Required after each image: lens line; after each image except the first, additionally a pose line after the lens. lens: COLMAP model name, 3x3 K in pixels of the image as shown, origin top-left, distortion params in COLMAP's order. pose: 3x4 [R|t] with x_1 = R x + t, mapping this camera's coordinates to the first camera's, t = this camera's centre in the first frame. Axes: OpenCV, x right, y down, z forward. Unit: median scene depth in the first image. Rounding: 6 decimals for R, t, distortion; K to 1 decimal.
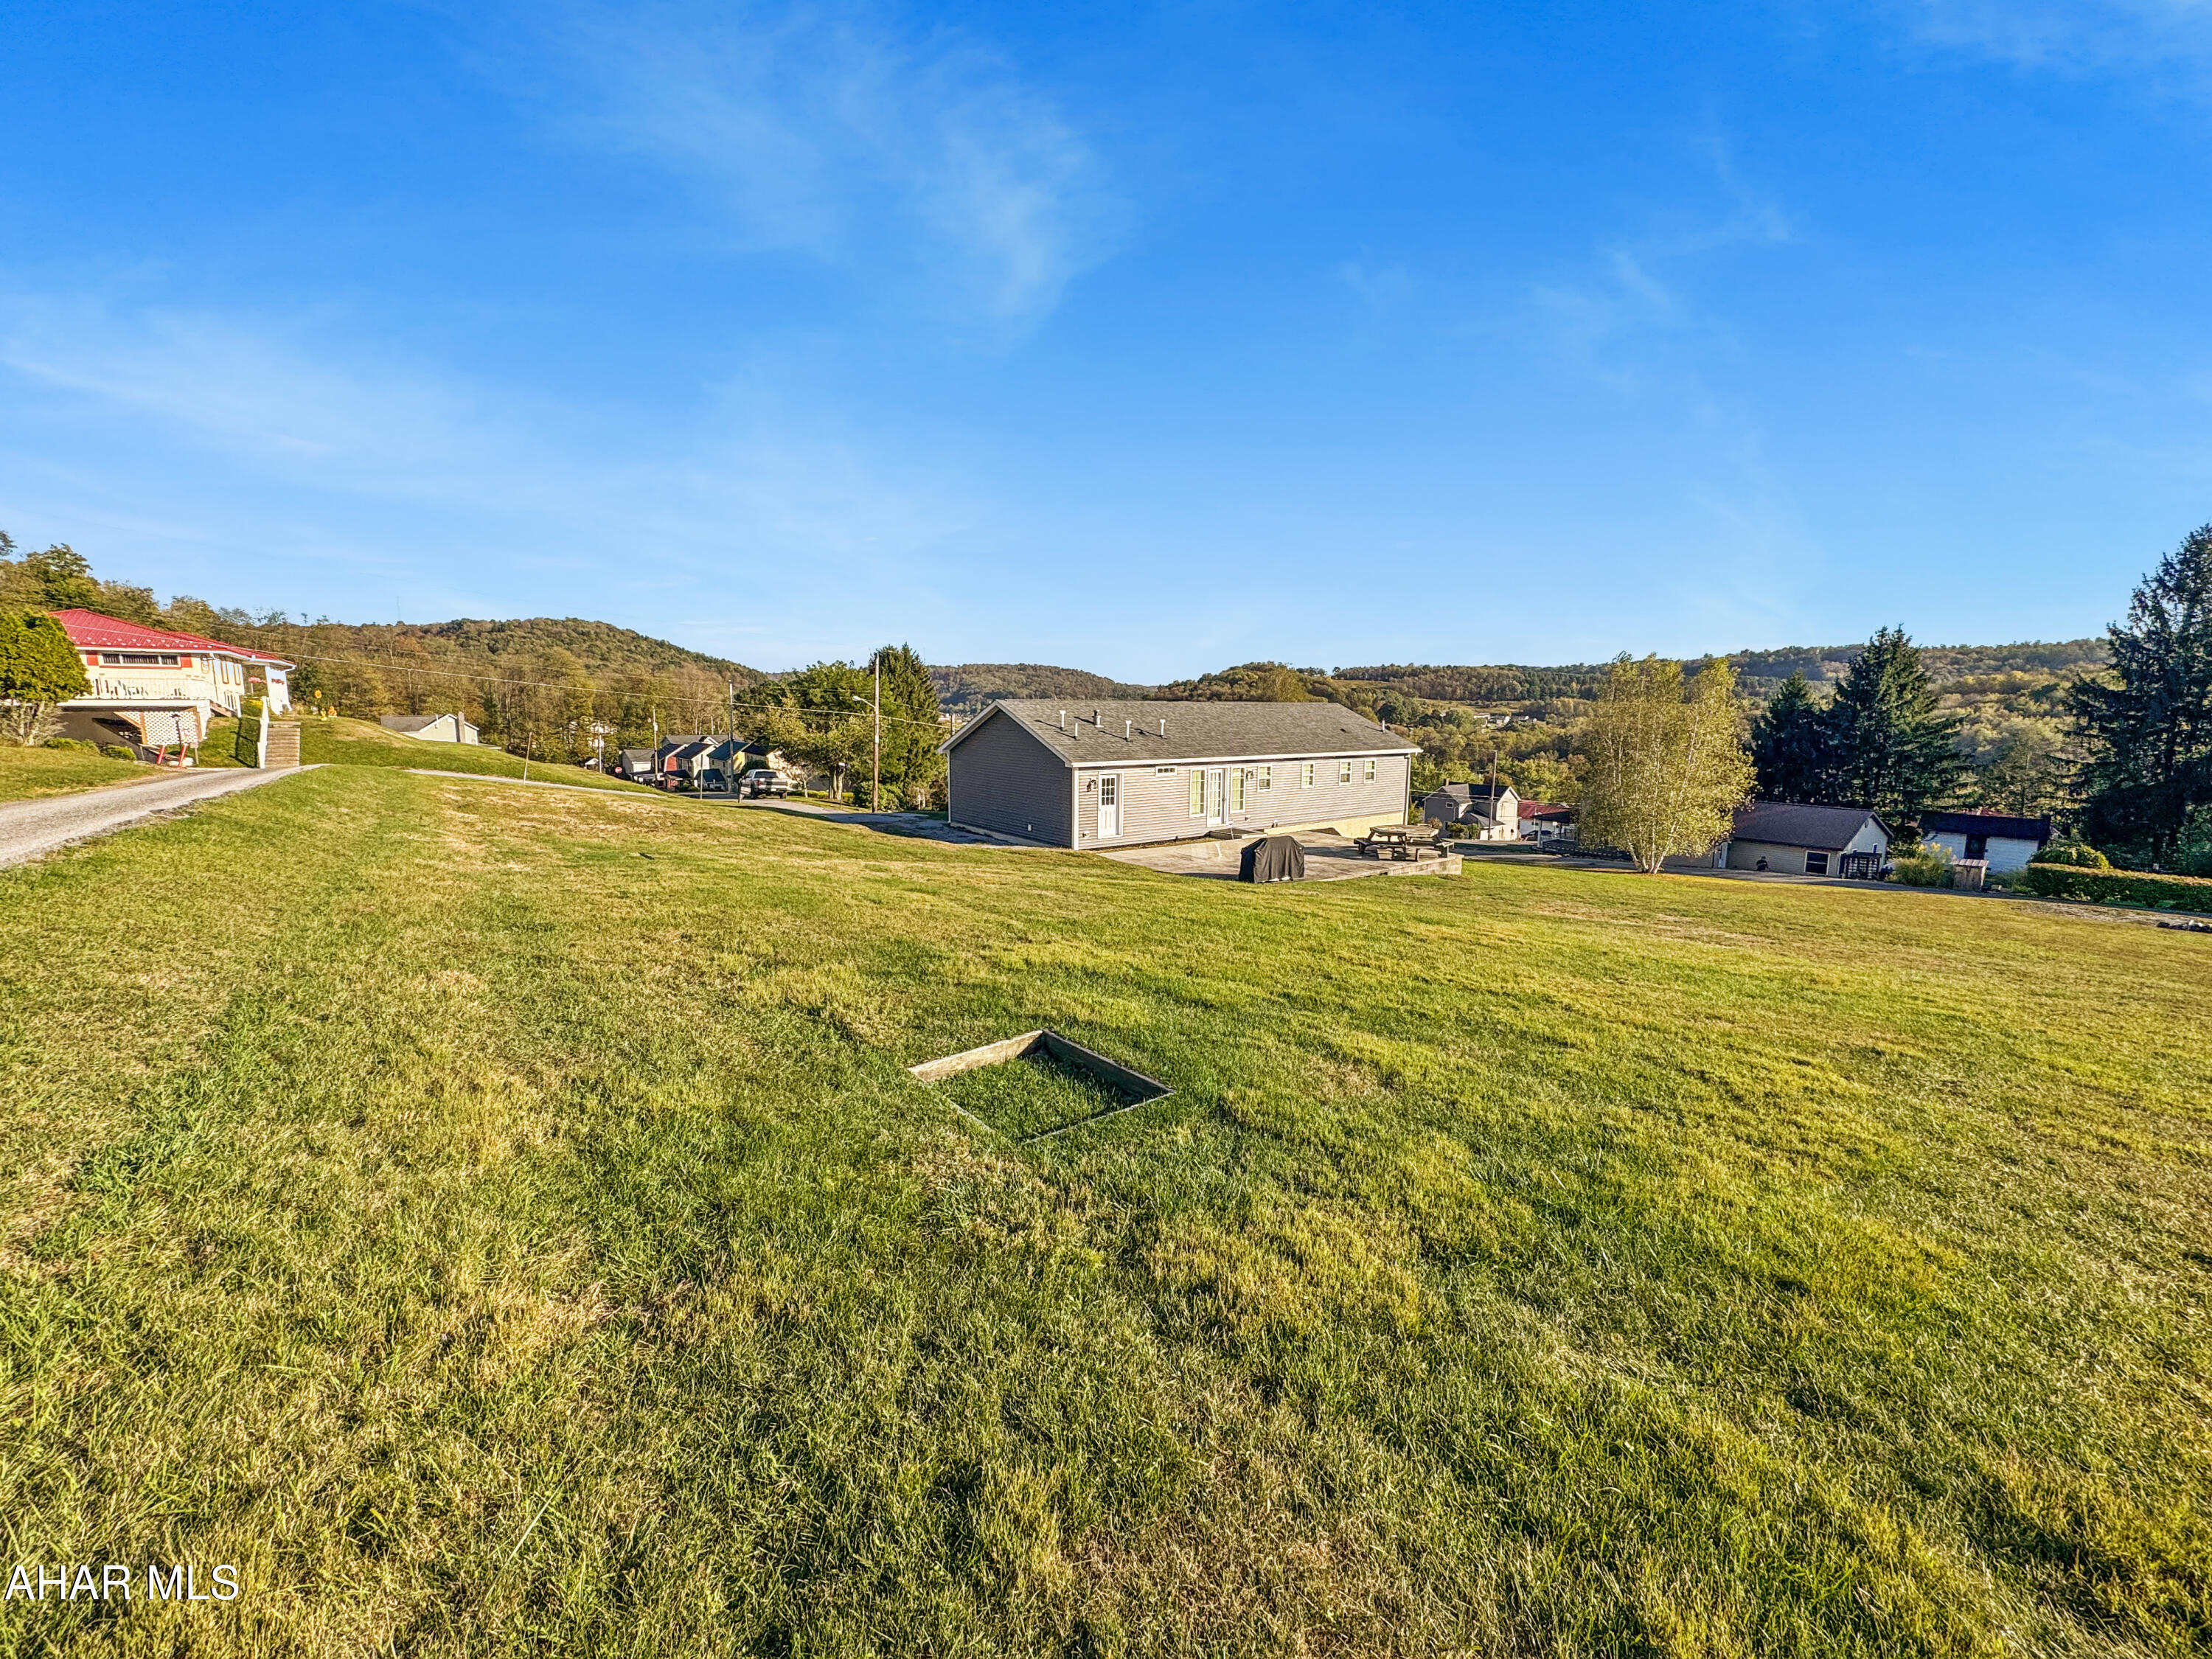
lens RADIAL K [[906.6, 0, 1092.4], [0, 906.6, 818.9], [0, 0, 1]] dist [-0.003947, 0.000658]
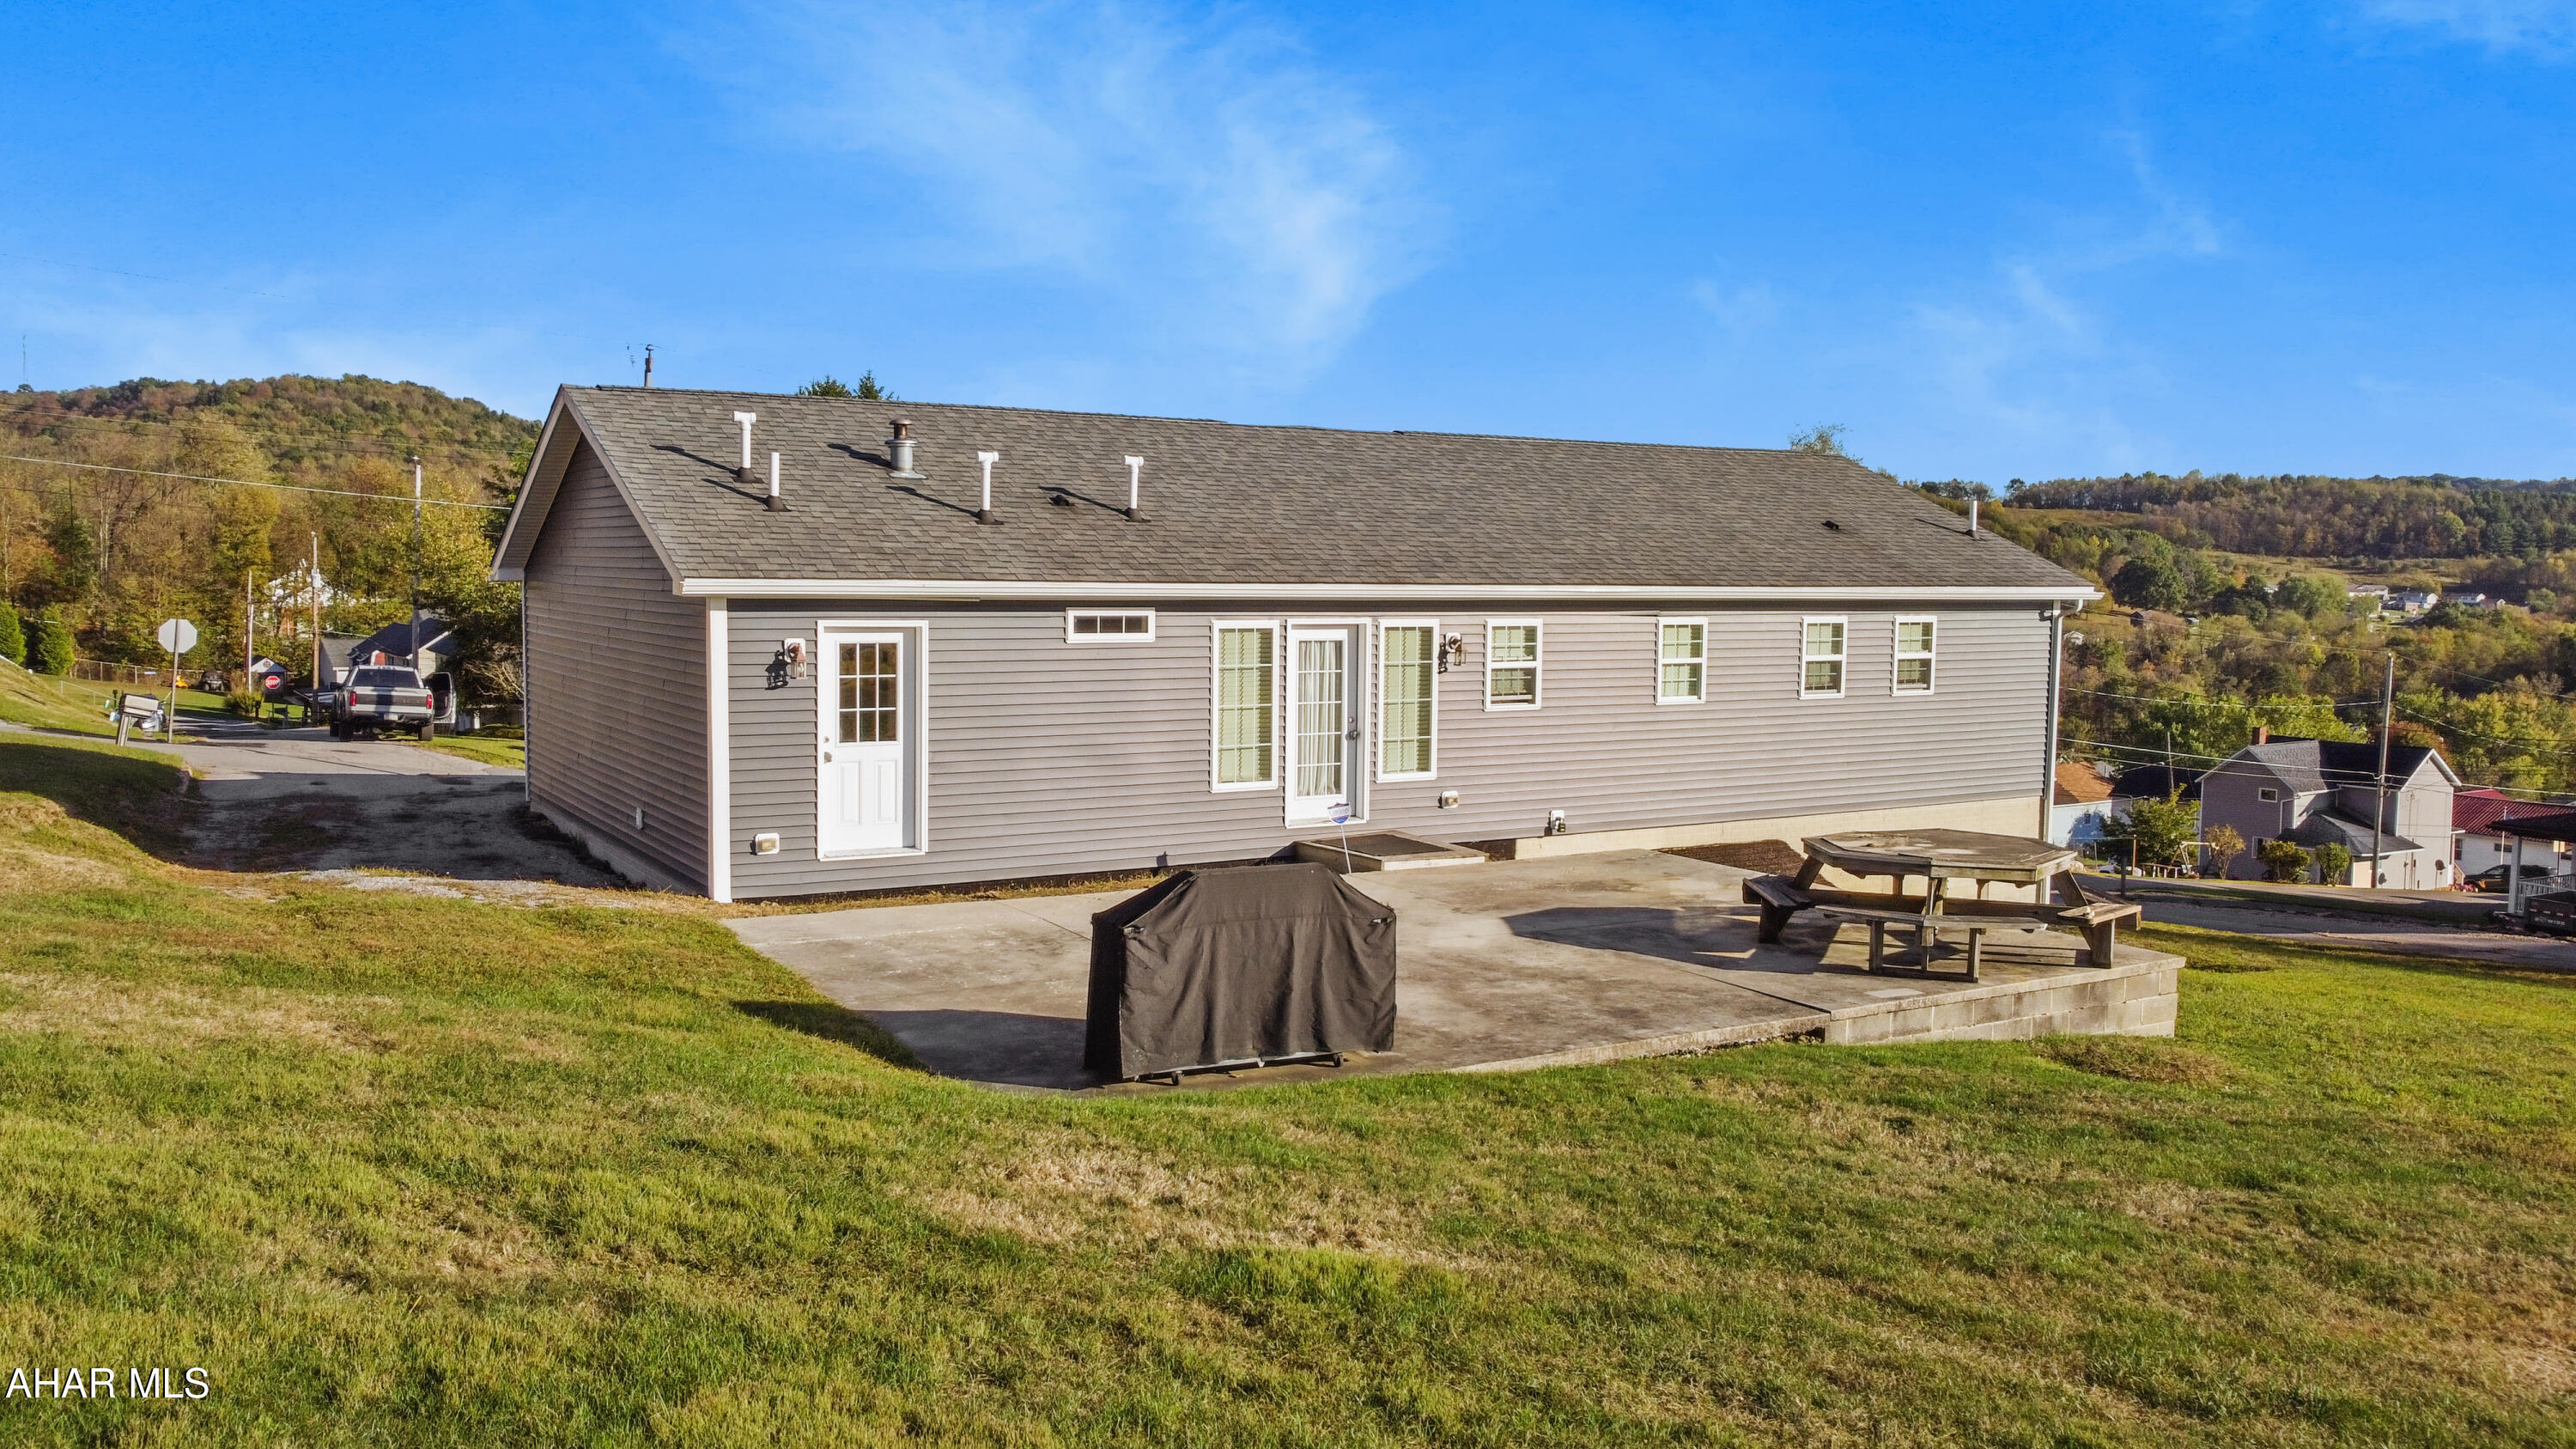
lens RADIAL K [[1958.3, 0, 1286.7], [0, 1958.3, 709.8], [0, 0, 1]] dist [0.000592, 0.006252]
pose [[0.994744, 0.012372, -0.101640, 0.026730], [-0.017969, 0.998361, -0.054338, 0.000717], [0.100801, 0.055879, 0.993336, 0.053561]]
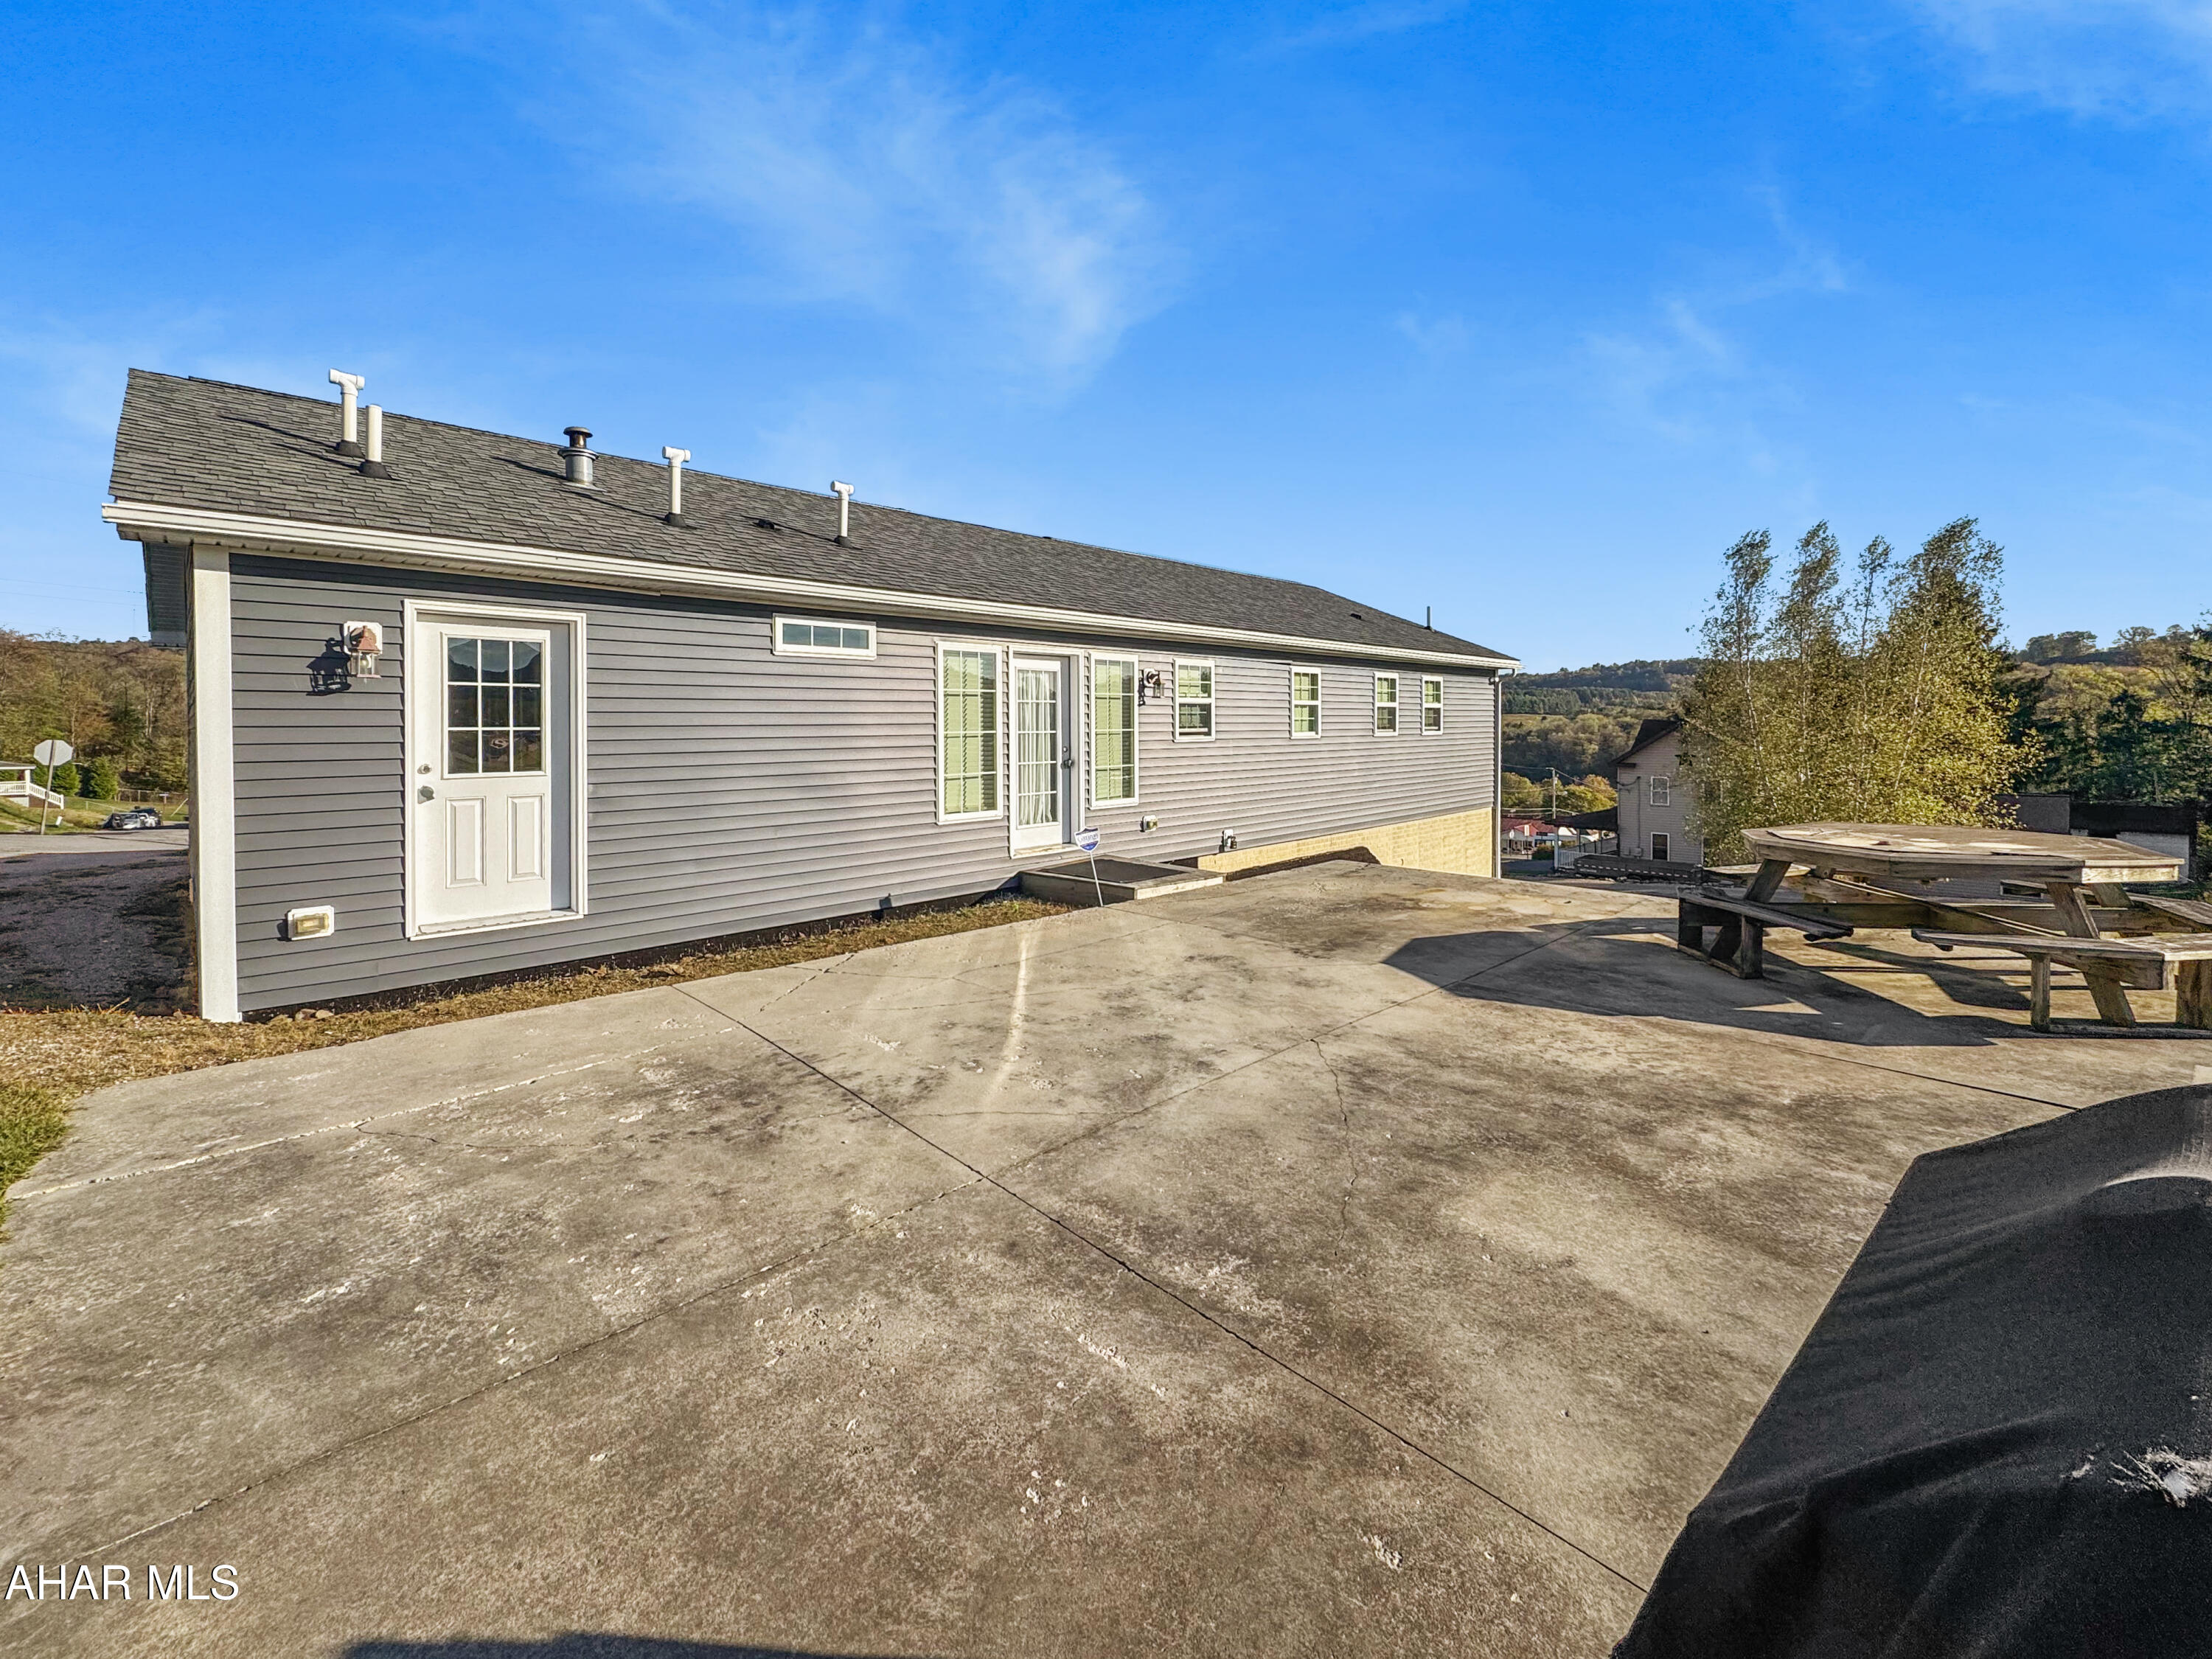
lens RADIAL K [[906.6, 0, 1100.0], [0, 906.6, 732.1], [0, 0, 1]] dist [-0.003947, 0.000658]
pose [[0.990425, -0.014589, 0.137276, 0.016322], [0.031483, 0.992065, -0.121719, 0.000710], [-0.134411, 0.124876, 0.983026, 0.100463]]
